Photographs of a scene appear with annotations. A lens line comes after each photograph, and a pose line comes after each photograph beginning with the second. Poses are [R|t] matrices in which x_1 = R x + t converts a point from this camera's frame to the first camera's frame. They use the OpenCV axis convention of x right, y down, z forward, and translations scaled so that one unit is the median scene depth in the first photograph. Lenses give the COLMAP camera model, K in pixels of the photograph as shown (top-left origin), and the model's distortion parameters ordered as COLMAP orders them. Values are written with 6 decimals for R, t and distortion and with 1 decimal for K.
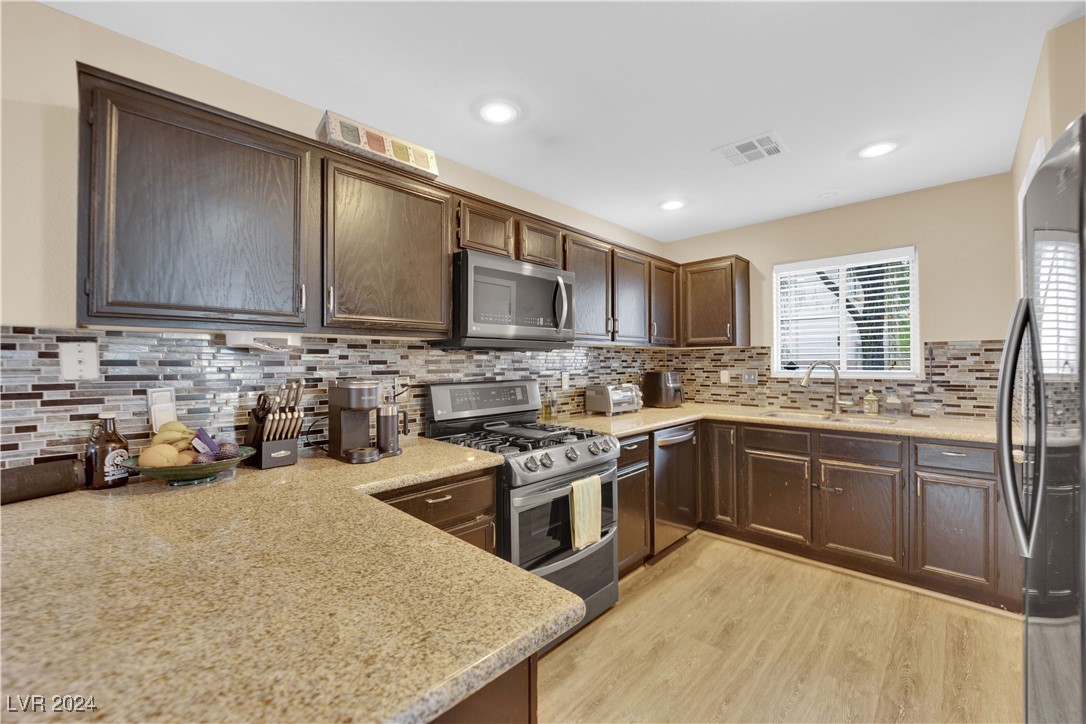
lens RADIAL K [[437.8, 0, 543.0], [0, 437.8, 362.0], [0, 0, 1]] dist [-0.010679, -0.000272]
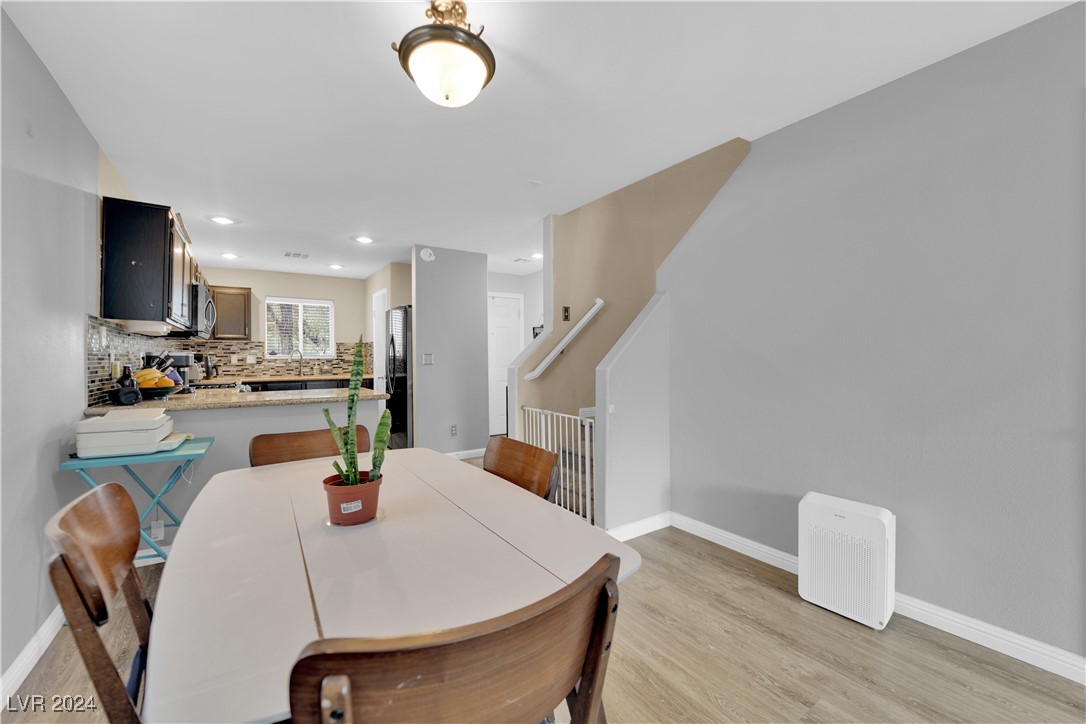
lens RADIAL K [[440.5, 0, 543.0], [0, 440.5, 362.0], [0, 0, 1]] dist [-0.001150, -0.000104]
pose [[0.208249, -0.004292, 0.978066, -1.117129], [0.006016, 0.999977, 0.003108, 0.053603], [-0.978057, 0.005237, 0.208270, -0.541257]]
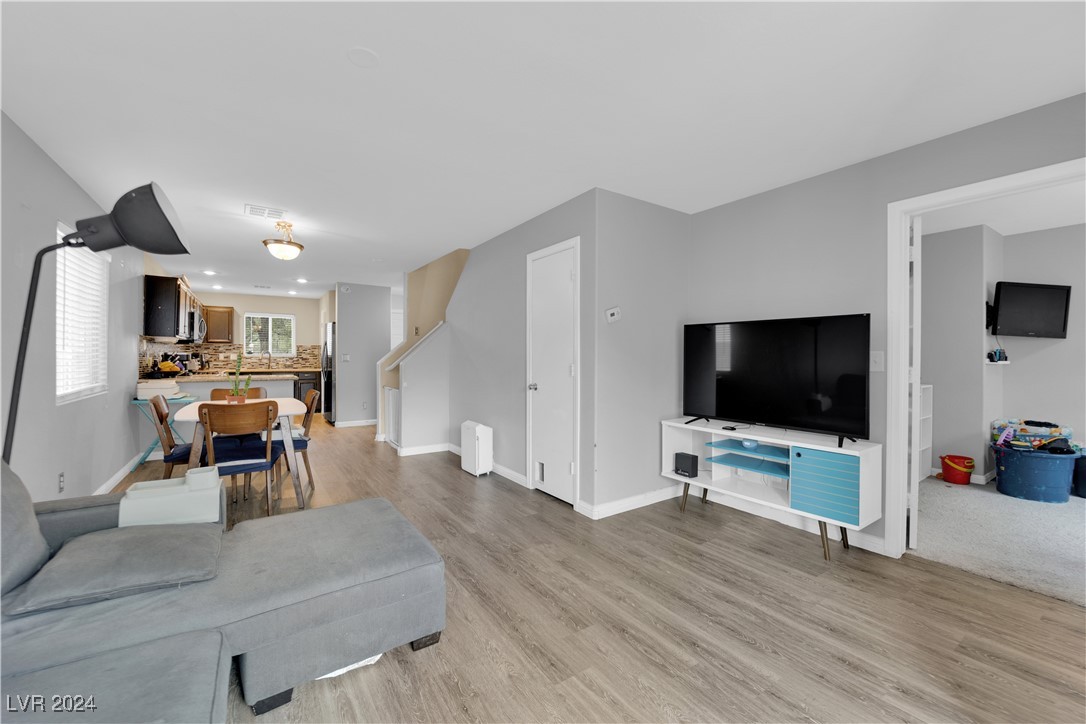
lens RADIAL K [[437.8, 0, 543.0], [0, 437.8, 362.0], [0, 0, 1]] dist [-0.010679, -0.000272]
pose [[0.209829, -0.002286, 0.977735, -1.750083], [-0.003659, 0.999988, 0.003123, 0.057058], [-0.977731, -0.004233, 0.209818, -1.352106]]
